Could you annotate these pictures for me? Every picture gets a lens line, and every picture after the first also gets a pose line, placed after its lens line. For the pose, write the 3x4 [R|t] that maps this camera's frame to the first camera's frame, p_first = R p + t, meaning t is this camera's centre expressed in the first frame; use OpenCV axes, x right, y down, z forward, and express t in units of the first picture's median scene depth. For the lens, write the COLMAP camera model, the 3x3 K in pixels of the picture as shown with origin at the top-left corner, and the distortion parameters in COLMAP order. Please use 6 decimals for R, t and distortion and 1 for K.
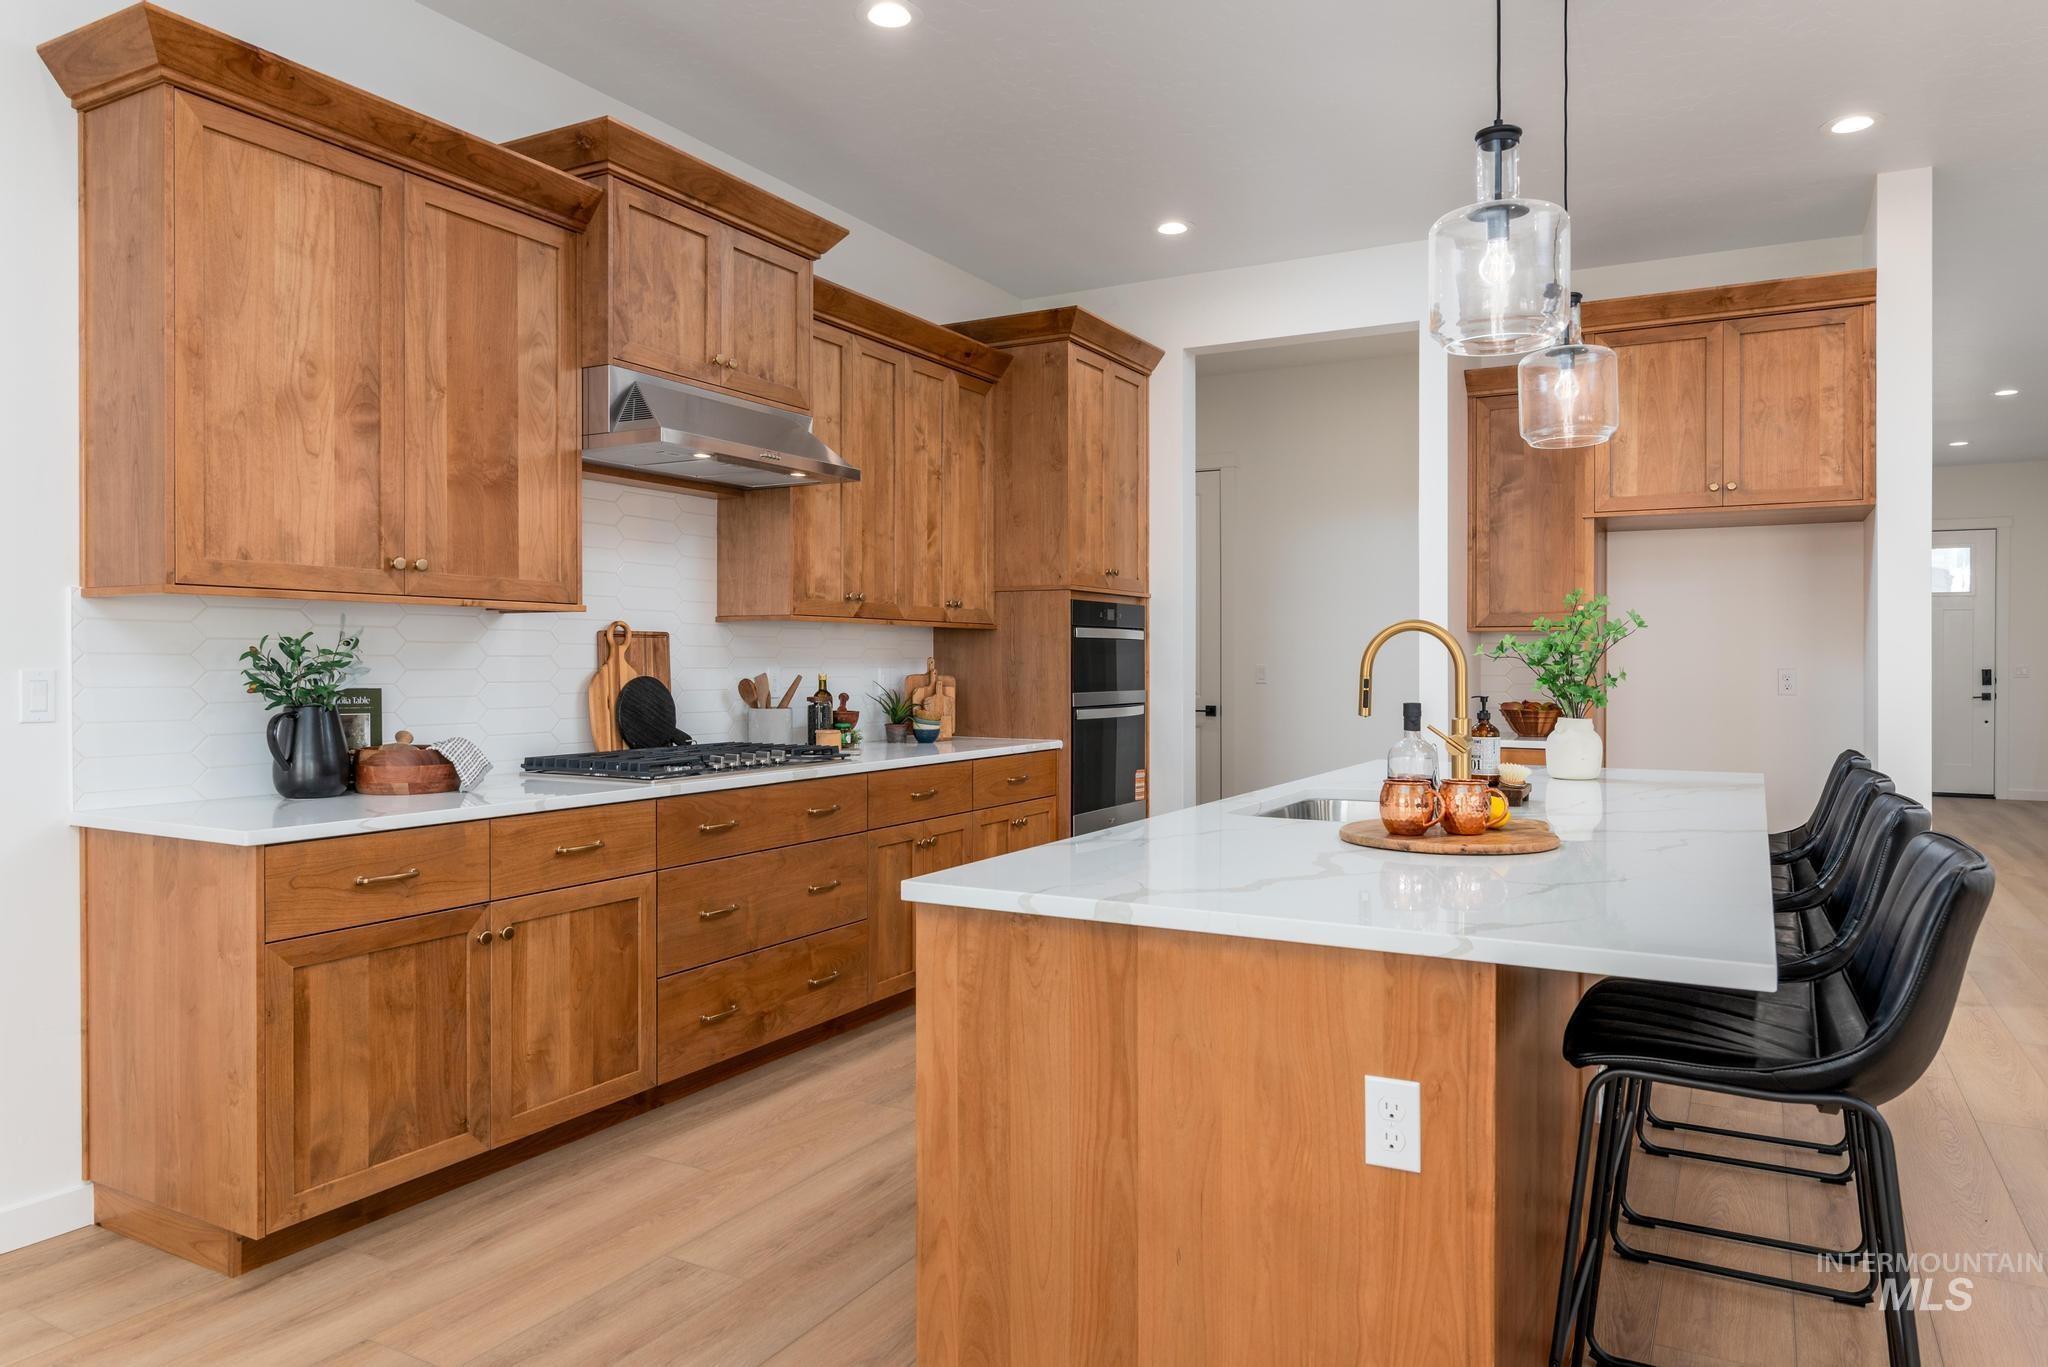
lens RADIAL K [[1324.6, 0, 1024.0], [0, 1324.6, 683.5], [0, 0, 1]] dist [-0.002176, -0.000673]
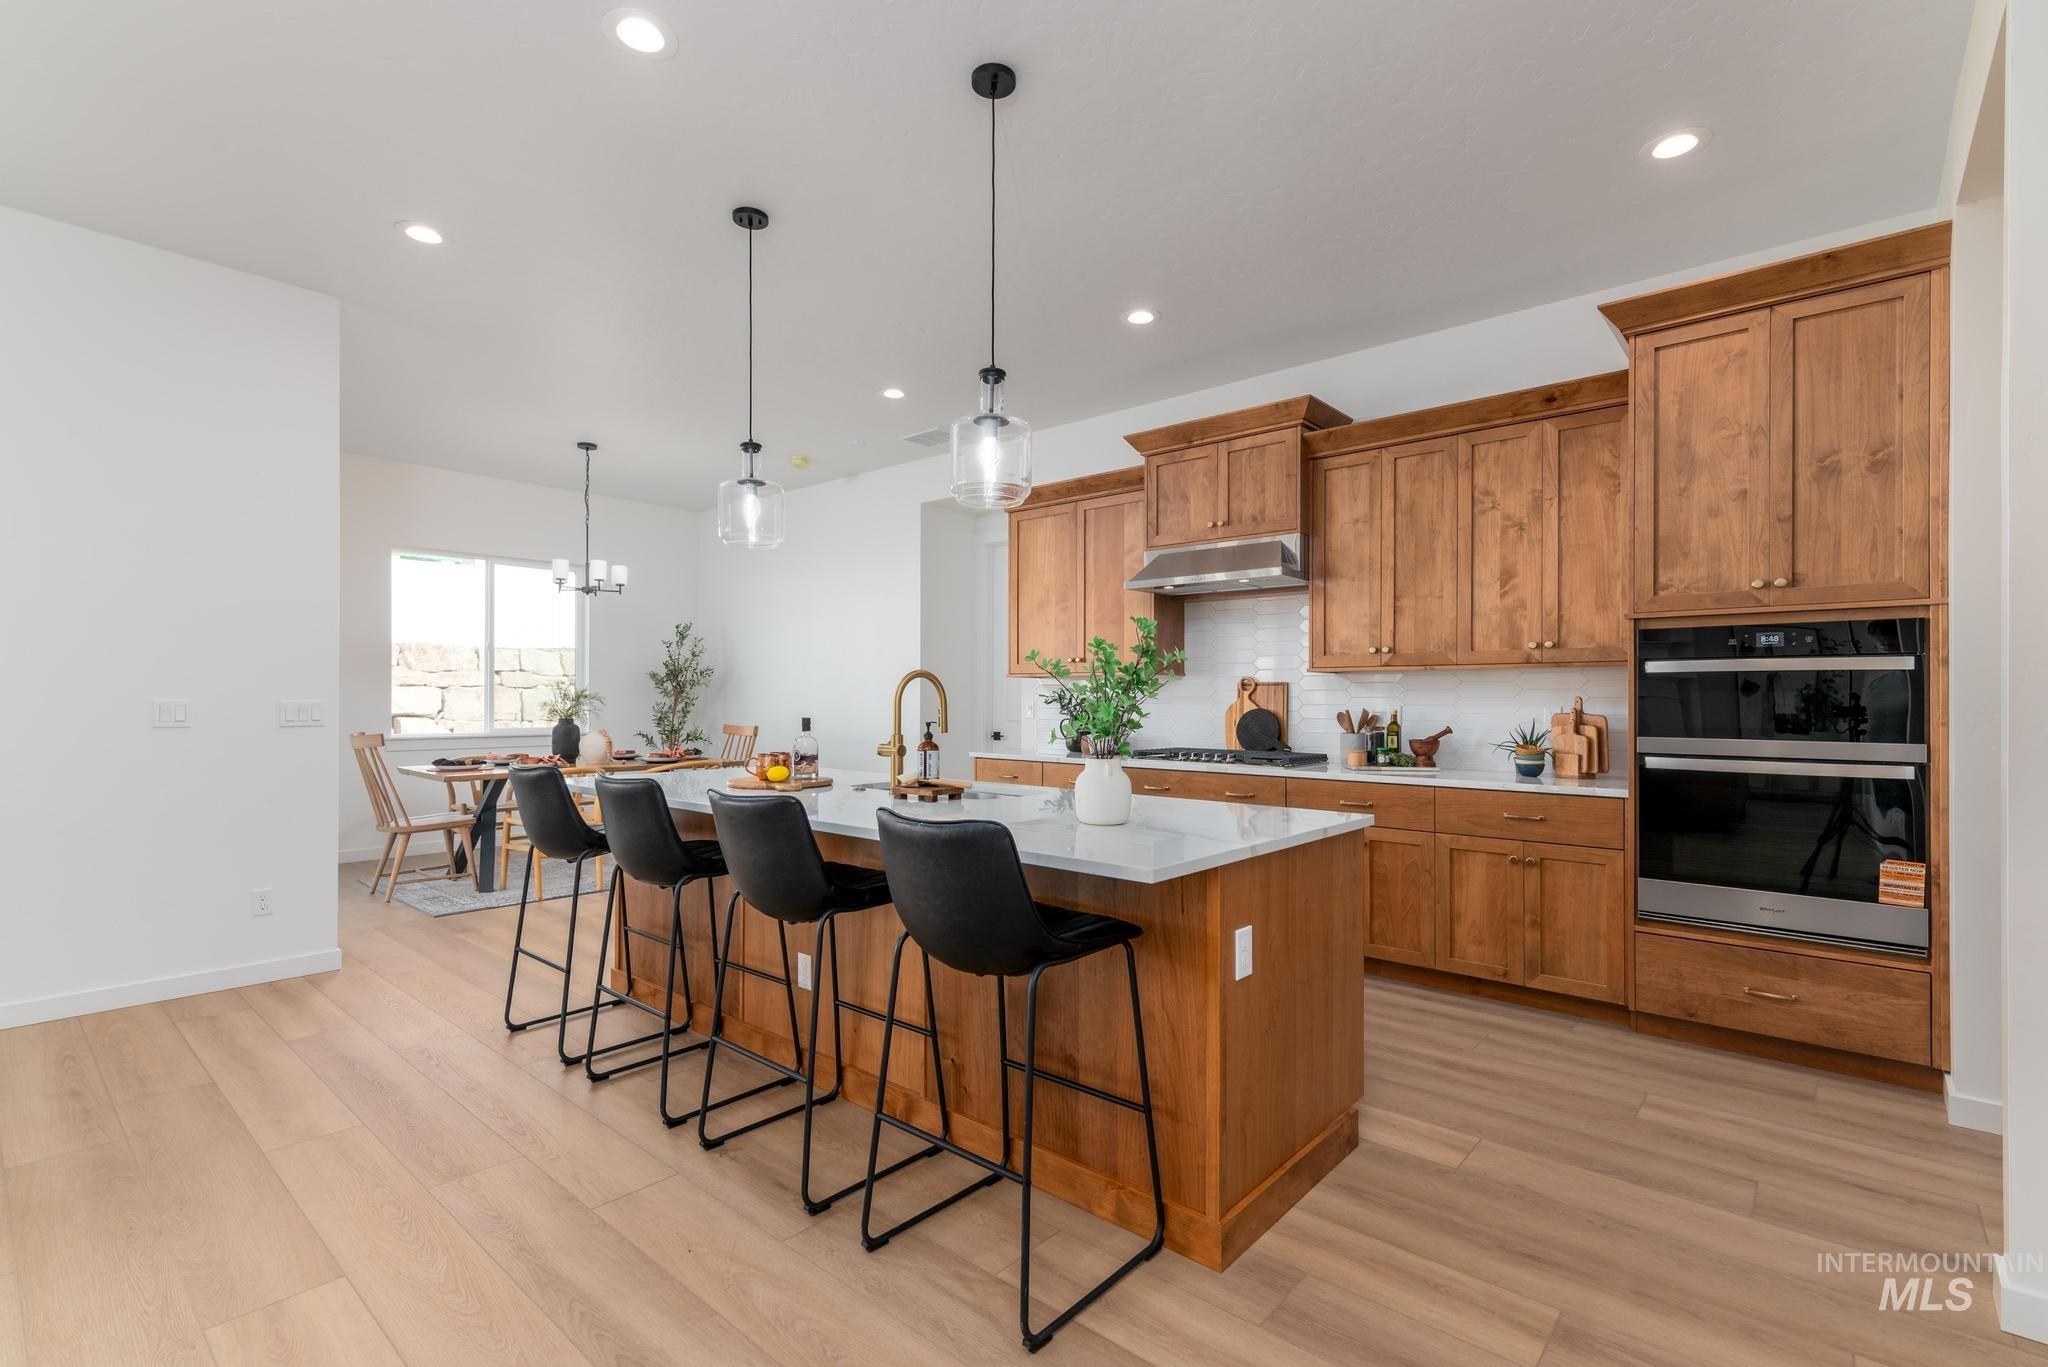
lens RADIAL K [[924.9, 0, 1024.0], [0, 924.9, 683.5], [0, 0, 1]] dist [-0.000263, 0.000164]
pose [[-0.215025, -0.018018, -0.976442, 0.936426], [-0.020323, 0.999696, -0.013972, -0.014754], [0.976397, 0.016840, -0.215326, 0.965347]]
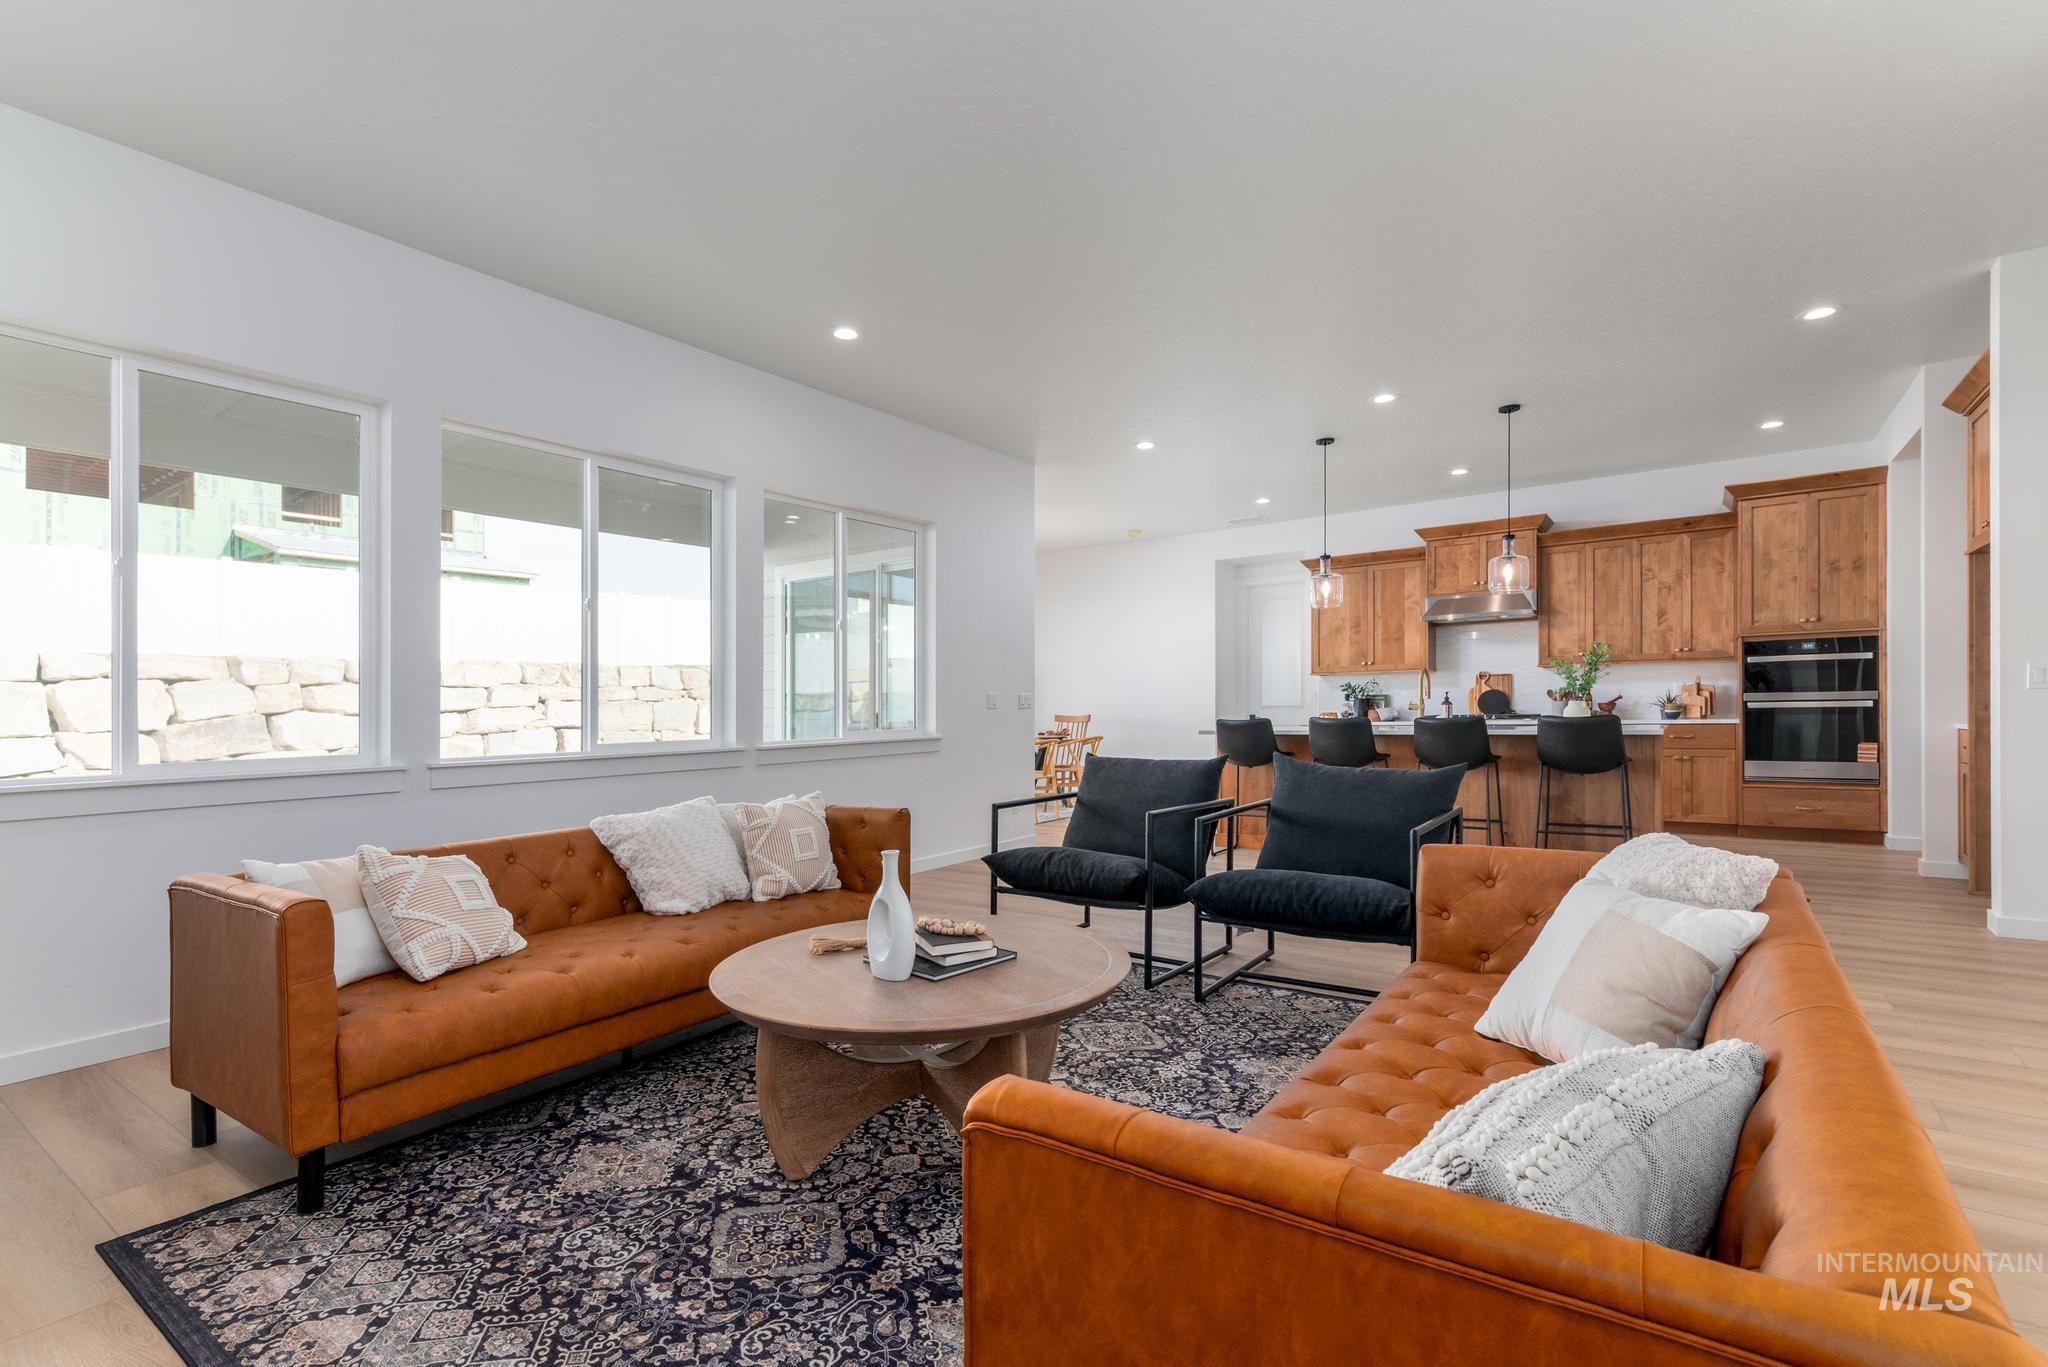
lens RADIAL K [[939.7, 0, 1022.9], [0, 939.7, 711.7], [0, 0, 1]] dist [0.000405, 0.000046]
pose [[-0.117701, 0.005494, -0.993034, 1.867278], [0.003787, 0.999980, 0.005084, 0.028355], [0.993042, -0.003162, -0.117720, 0.227662]]
